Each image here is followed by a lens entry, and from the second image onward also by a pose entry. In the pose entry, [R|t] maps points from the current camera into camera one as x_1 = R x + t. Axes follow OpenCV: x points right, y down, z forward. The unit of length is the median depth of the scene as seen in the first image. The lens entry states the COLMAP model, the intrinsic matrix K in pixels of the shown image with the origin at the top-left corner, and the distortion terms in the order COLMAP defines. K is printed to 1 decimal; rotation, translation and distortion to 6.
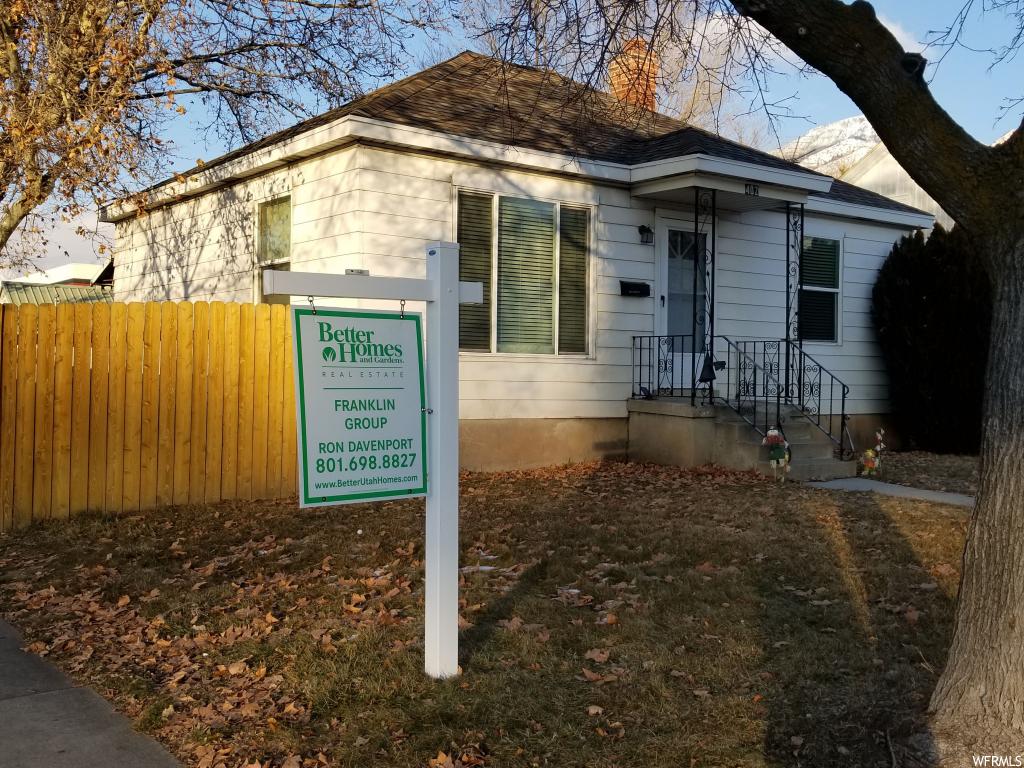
lens RADIAL K [[1045.6, 0, 511.3], [0, 1045.6, 388.8], [0, 0, 1]] dist [0.042396, 0.000000]
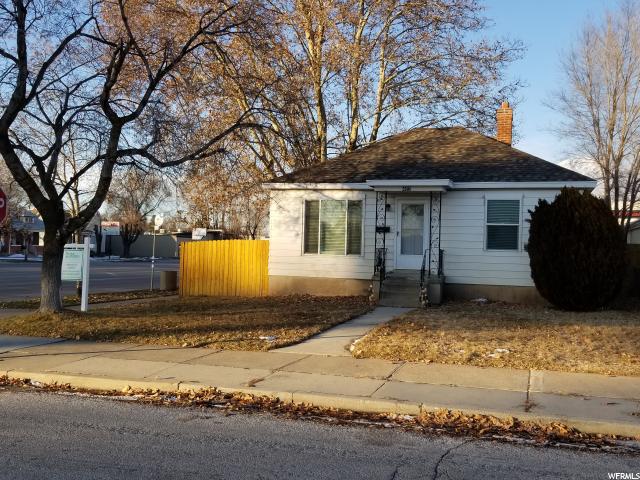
lens RADIAL K [[653.5, 0, 319.8], [0, 653.5, 238.4], [0, 0, 1]] dist [0.042396, 0.000000]
pose [[0.584749, -0.014656, -0.811082, 1.369874], [-0.031310, 0.998684, -0.040618, -0.005075], [0.810610, 0.049146, 0.583521, -0.047974]]
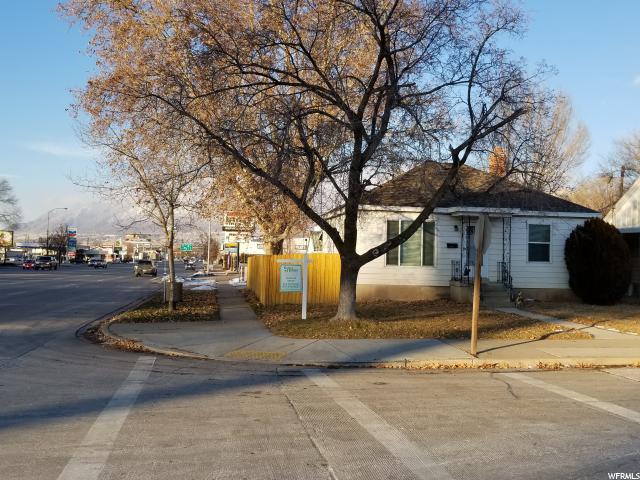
lens RADIAL K [[653.5, 0, 320.5], [0, 653.5, 239.0], [0, 0, 1]] dist [0.042396, 0.000000]
pose [[0.881248, -0.014214, -0.472441, 0.730723], [-0.017055, 0.997941, -0.061836, 0.014189], [0.472347, 0.062550, 0.879190, -0.963355]]
